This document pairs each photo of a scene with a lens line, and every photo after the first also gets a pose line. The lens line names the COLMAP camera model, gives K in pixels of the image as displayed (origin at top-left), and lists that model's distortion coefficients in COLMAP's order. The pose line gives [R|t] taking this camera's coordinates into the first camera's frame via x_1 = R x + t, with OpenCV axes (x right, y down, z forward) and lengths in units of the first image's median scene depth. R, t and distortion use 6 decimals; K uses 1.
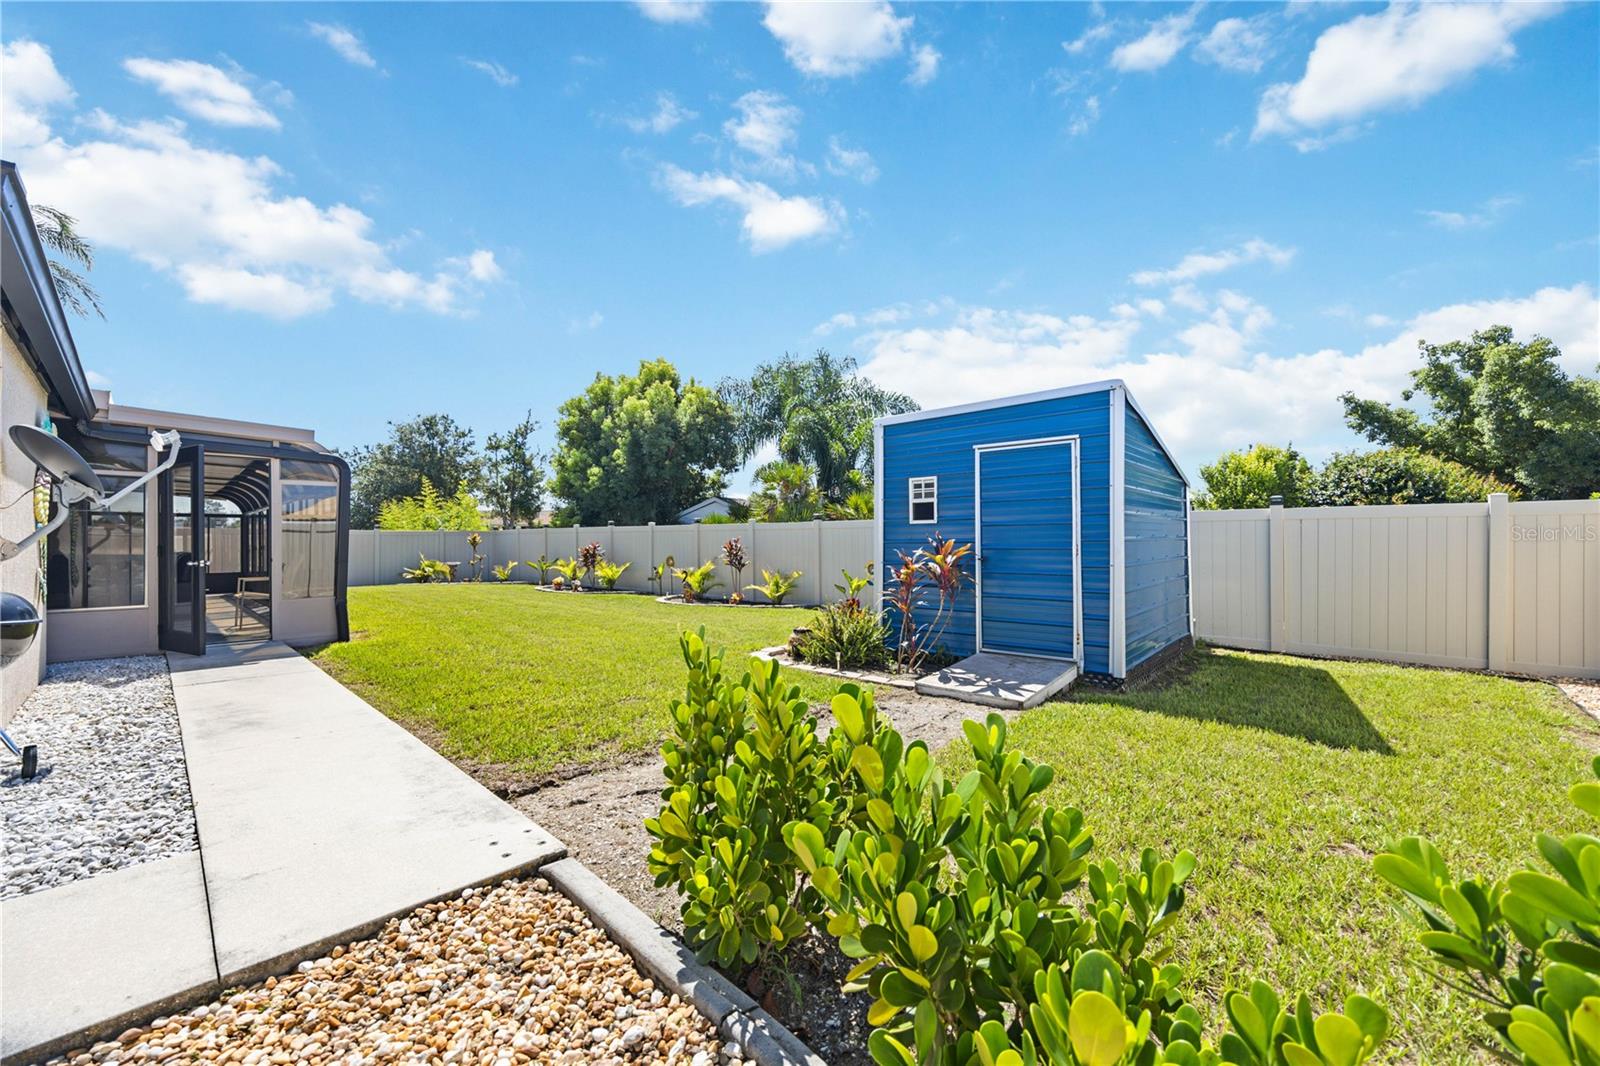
lens RADIAL K [[642.1, 0, 800.0], [0, 642.1, 533.0], [0, 0, 1]] dist [-0.003135, -0.000385]
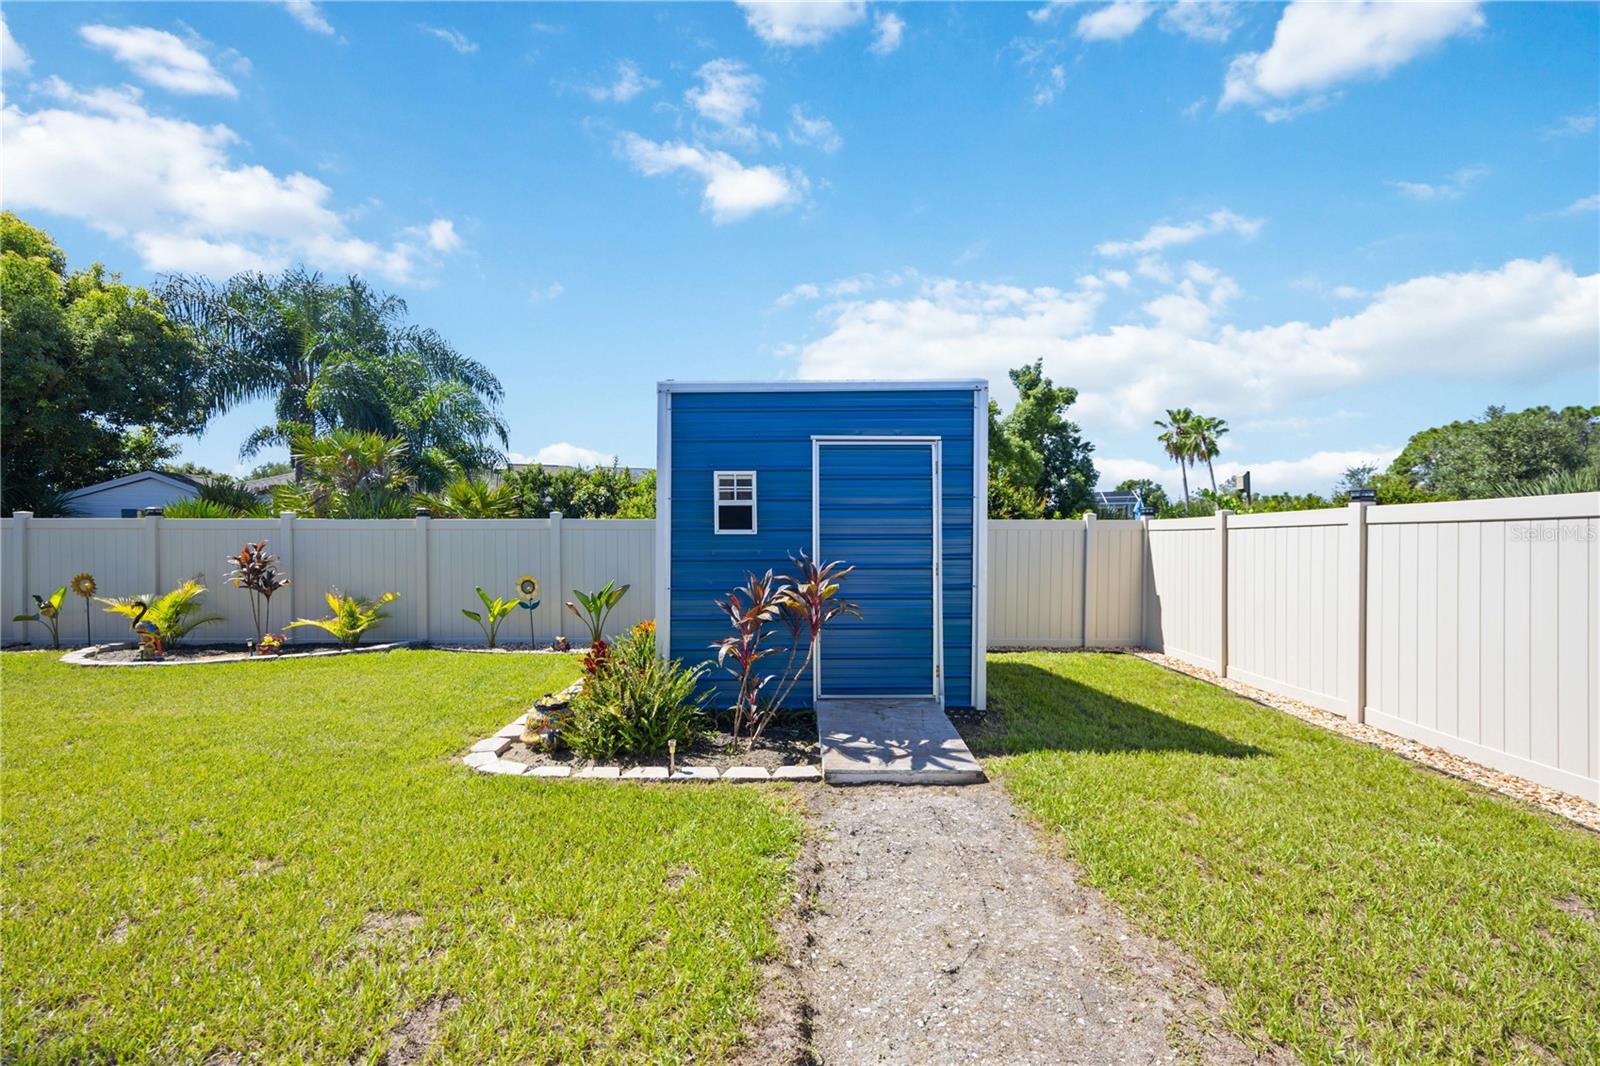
lens RADIAL K [[642.1, 0, 800.0], [0, 642.1, 533.0], [0, 0, 1]] dist [-0.003135, -0.000385]
pose [[0.745206, 0.005071, 0.666815, -0.084740], [-0.011491, 0.999920, 0.005239, -0.007251], [-0.666735, -0.011566, 0.745205, 0.141181]]
